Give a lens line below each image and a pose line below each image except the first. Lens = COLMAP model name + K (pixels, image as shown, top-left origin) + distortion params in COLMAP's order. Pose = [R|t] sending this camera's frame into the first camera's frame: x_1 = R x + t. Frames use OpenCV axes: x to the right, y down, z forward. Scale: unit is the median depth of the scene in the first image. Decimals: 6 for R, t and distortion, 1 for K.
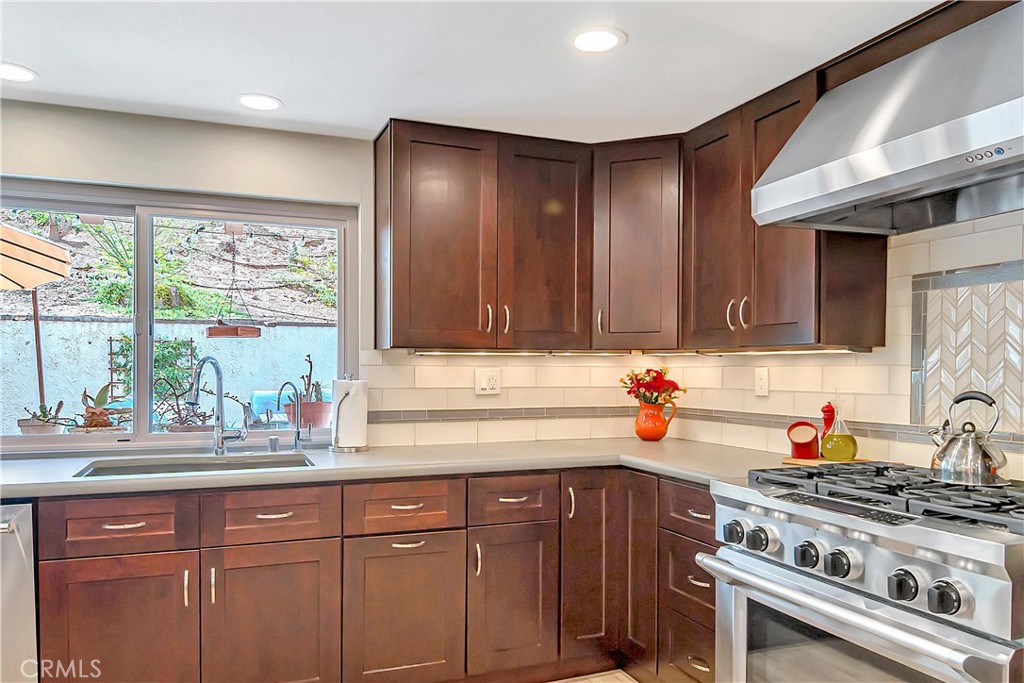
lens RADIAL K [[715.7, 0, 509.6], [0, 715.7, 384.2], [0, 0, 1]] dist [-0.027437, -0.001610]
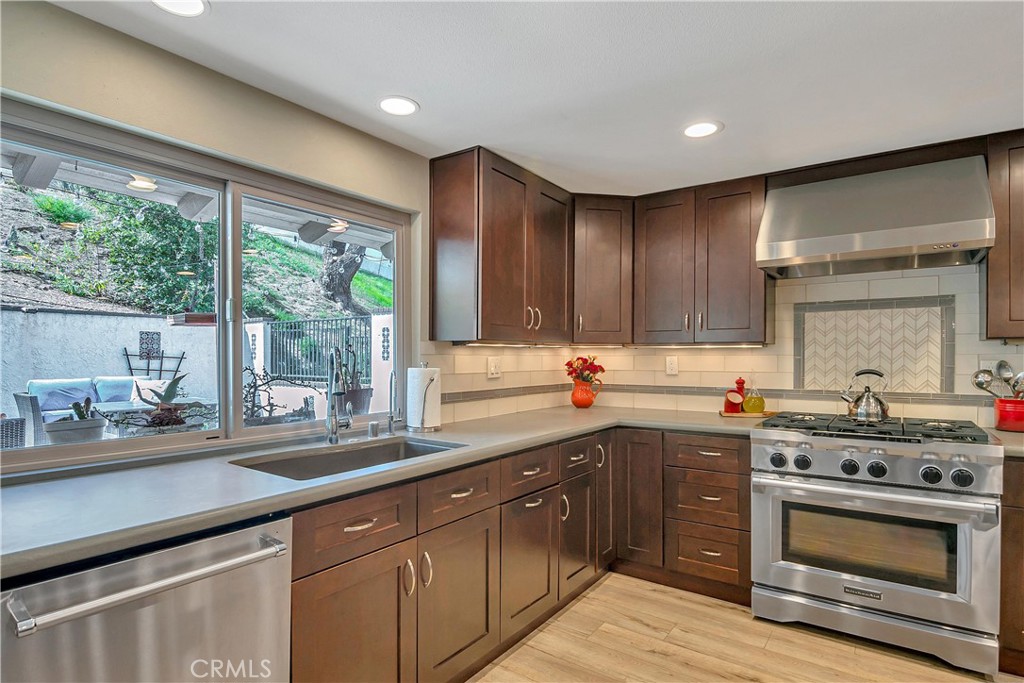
lens RADIAL K [[528.7, 0, 511.5], [0, 528.7, 361.0], [0, 0, 1]] dist [-0.019655, -0.000893]
pose [[0.846154, -0.006210, 0.532903, -0.577730], [0.012440, 0.999890, -0.008101, -0.008261], [-0.532794, 0.013484, 0.846138, 0.230060]]
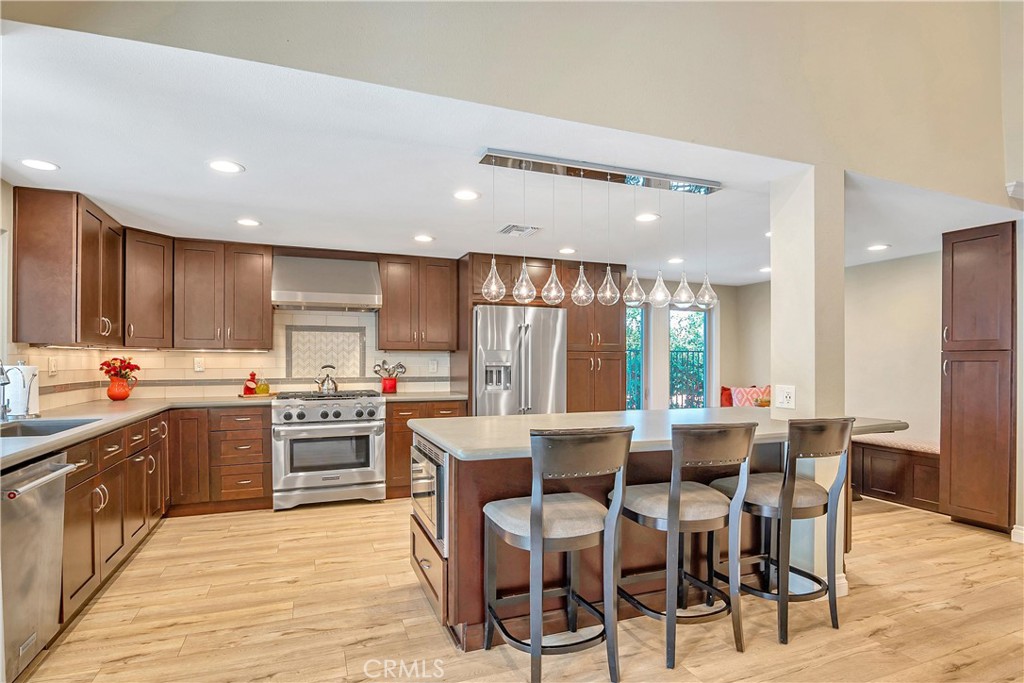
lens RADIAL K [[530.9, 0, 504.3], [0, 530.9, 352.1], [0, 0, 1]] dist [-0.011271, -0.001505]
pose [[0.021892, 0.015161, 0.999645, -1.247739], [0.020610, 0.999666, -0.015612, 0.003667], [-0.999548, 0.020945, 0.021572, 0.071346]]
